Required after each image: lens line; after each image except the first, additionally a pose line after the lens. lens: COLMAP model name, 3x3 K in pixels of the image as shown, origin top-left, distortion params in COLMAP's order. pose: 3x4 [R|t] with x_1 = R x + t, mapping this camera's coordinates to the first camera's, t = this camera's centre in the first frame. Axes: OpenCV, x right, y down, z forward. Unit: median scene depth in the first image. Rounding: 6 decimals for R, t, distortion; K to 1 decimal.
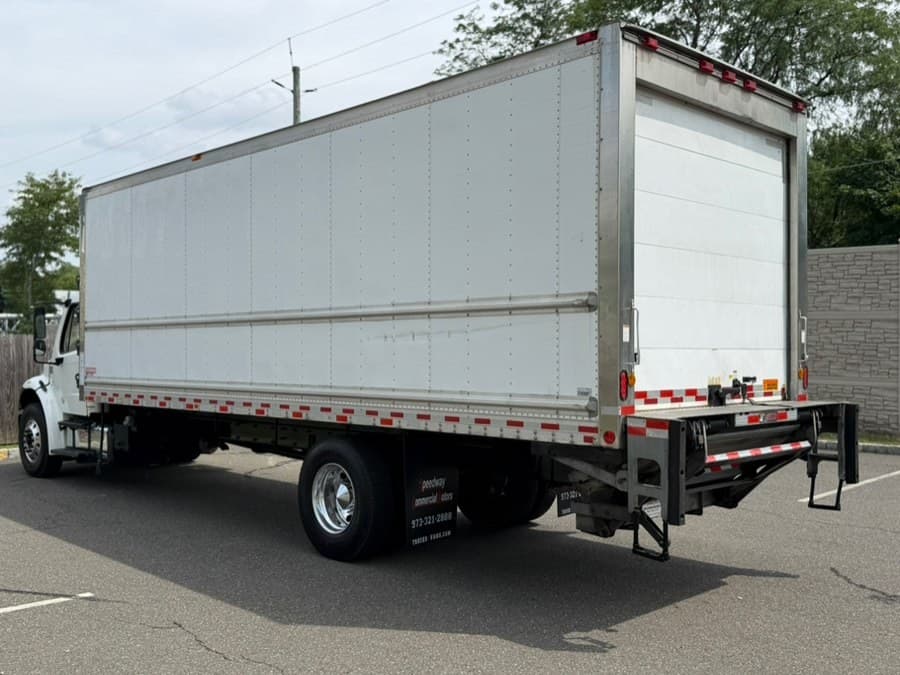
lens RADIAL K [[909.2, 0, 451.6], [0, 909.2, 349.3], [0, 0, 1]] dist [0.079651, -0.008731]
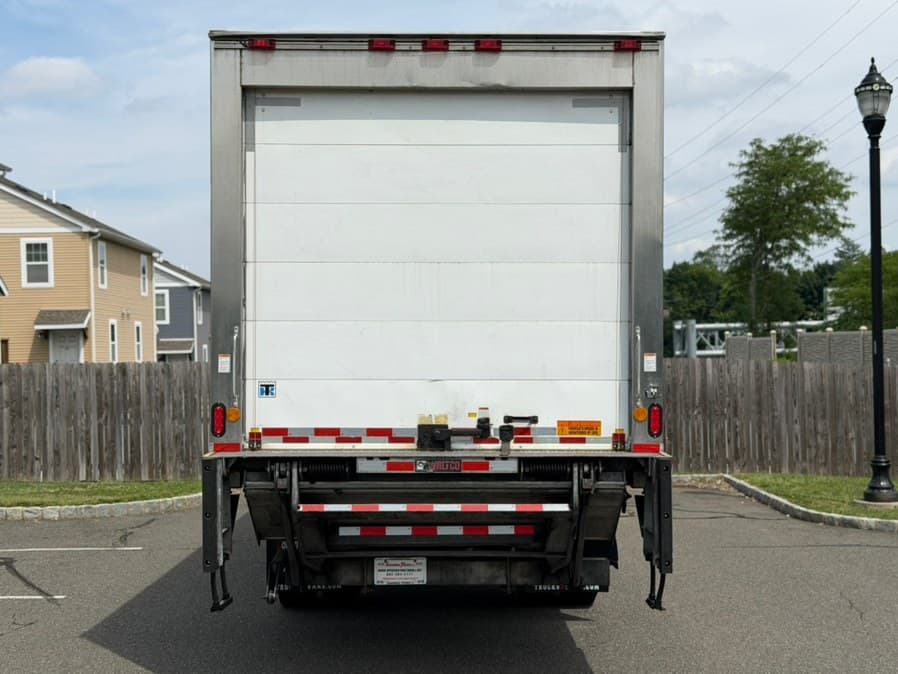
lens RADIAL K [[1334.8, 0, 449.0], [0, 1334.8, 337.0], [0, 0, 1]] dist [0.141600, -0.091836]
pose [[0.714663, -0.015710, -0.699292, 1.142840], [0.000980, 0.999769, -0.021458, -0.013257], [0.699468, 0.014650, 0.714514, 0.166210]]
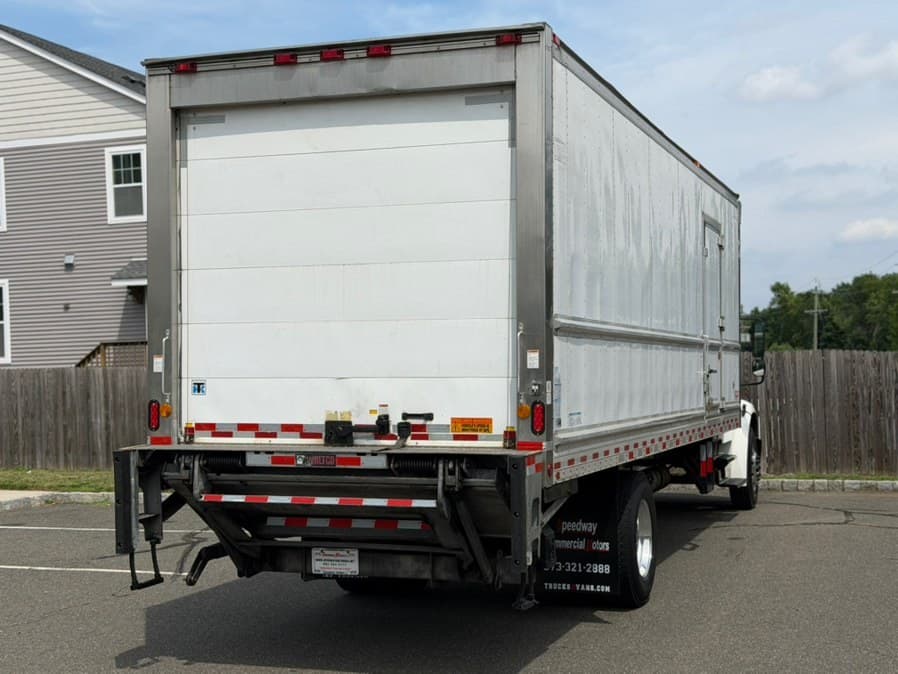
lens RADIAL K [[1334.8, 0, 449.0], [0, 1334.8, 337.0], [0, 0, 1]] dist [0.141600, -0.091836]
pose [[0.427997, -0.022841, -0.903491, 1.463595], [0.008610, 0.999738, -0.021196, -0.011246], [0.903739, 0.001293, 0.428082, 0.574817]]
